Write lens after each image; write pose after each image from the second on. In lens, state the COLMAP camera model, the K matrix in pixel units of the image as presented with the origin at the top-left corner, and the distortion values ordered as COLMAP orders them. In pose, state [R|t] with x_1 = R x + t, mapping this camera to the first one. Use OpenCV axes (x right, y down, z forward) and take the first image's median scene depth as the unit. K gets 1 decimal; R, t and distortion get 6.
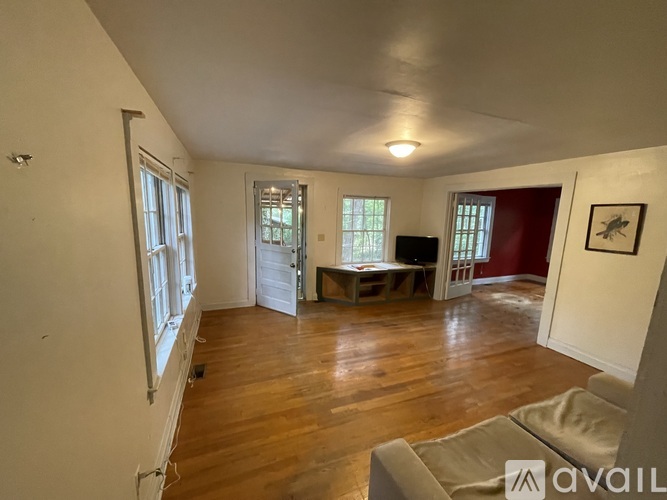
lens RADIAL K [[268.0, 0, 331.7], [0, 268.0, 252.8], [0, 0, 1]] dist [-0.004328, 0.000046]
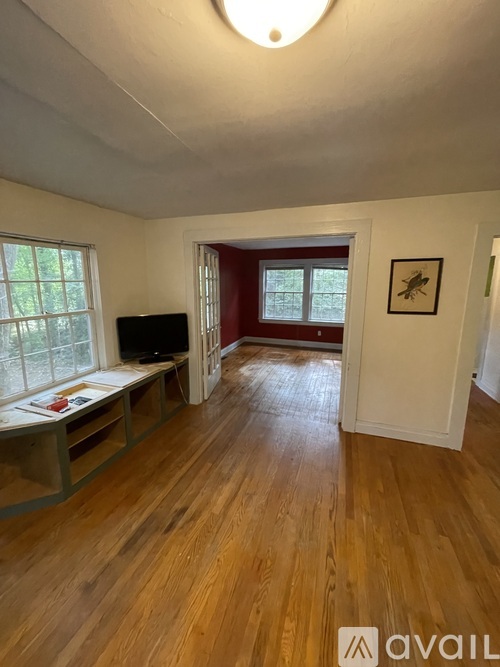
lens RADIAL K [[268.0, 0, 247.3], [0, 268.0, 330.1], [0, 0, 1]] dist [-0.004328, 0.000046]
pose [[0.662377, -0.161517, 0.731552, 0.015516], [0.131576, 0.986386, 0.098646, -0.080164], [-0.737526, 0.030914, 0.674611, 0.593191]]
